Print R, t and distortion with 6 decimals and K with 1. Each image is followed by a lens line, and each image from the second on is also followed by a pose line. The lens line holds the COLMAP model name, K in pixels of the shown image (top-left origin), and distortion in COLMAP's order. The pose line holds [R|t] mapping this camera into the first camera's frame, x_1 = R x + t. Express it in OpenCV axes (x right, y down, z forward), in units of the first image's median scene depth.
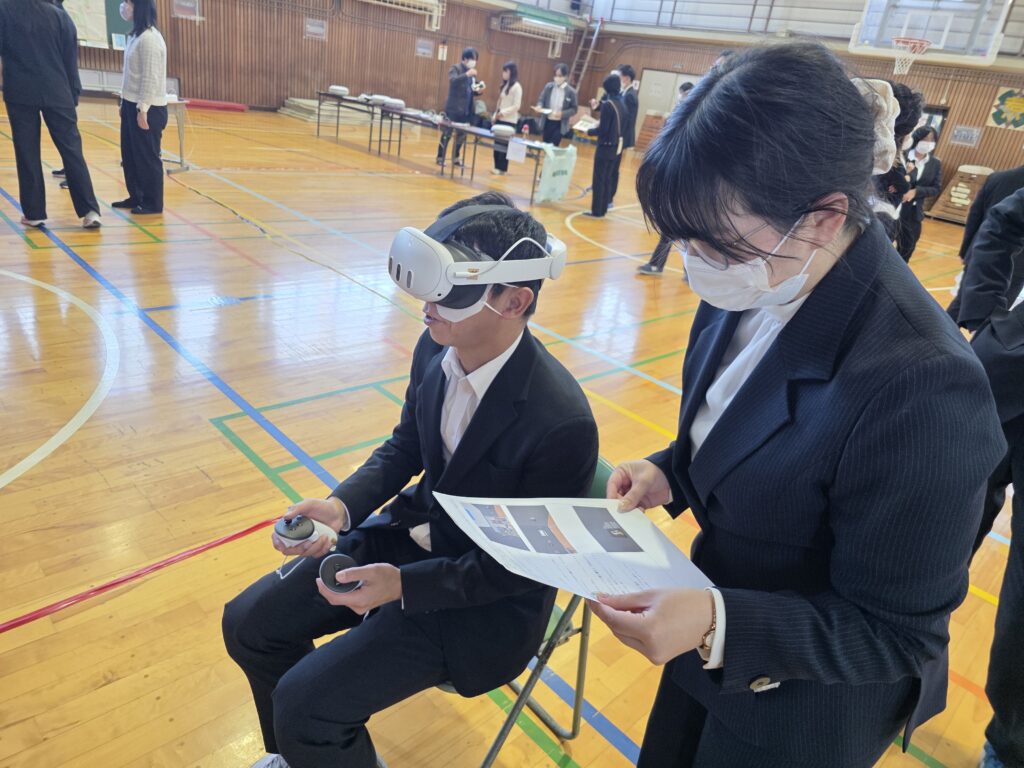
lens RADIAL K [[699.7, 0, 489.7], [0, 699.7, 404.8], [0, 0, 1]] dist [0.045594, -0.039846]
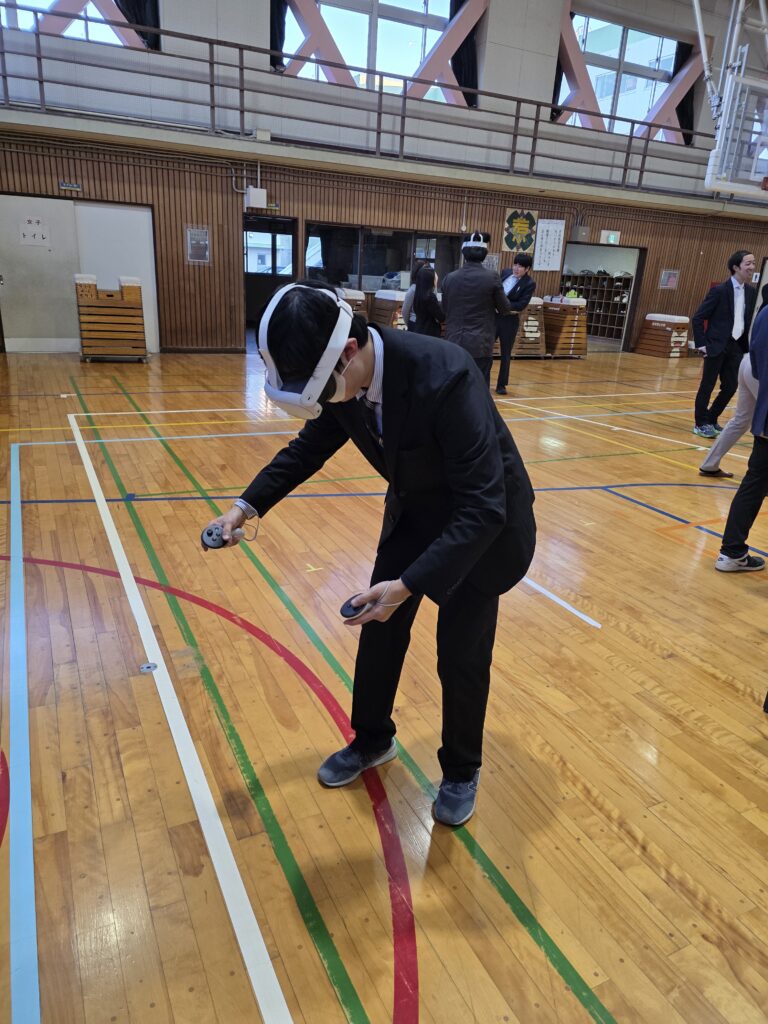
lens RADIAL K [[699.7, 0, 381.1], [0, 699.7, 534.0], [0, 0, 1]] dist [0.045594, -0.039846]
pose [[0.302260, -0.450081, 0.840277, -0.234192], [0.399035, 0.860298, 0.317266, -0.346587], [-0.865684, 0.239403, 0.439632, 0.658704]]
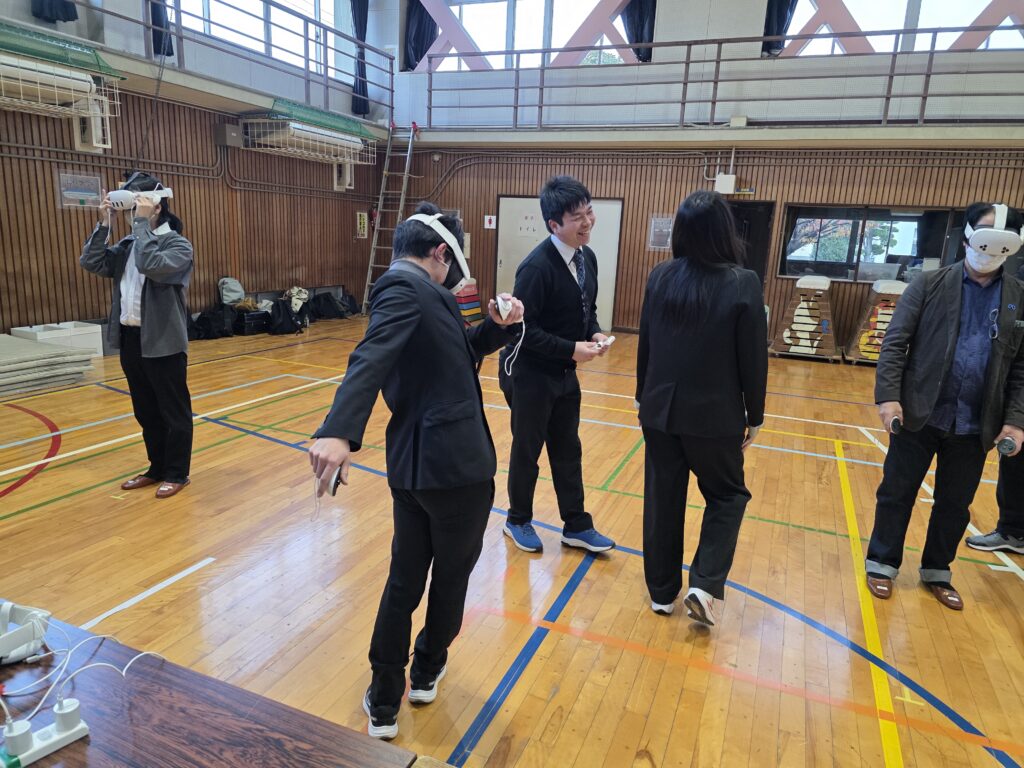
lens RADIAL K [[699.7, 0, 504.2], [0, 699.7, 396.5], [0, 0, 1]] dist [0.045594, -0.039846]
pose [[0.909750, -0.188664, 0.369812, -0.038883], [0.249043, 0.960709, -0.122537, -0.252934], [-0.332163, 0.203578, 0.920991, 0.513699]]
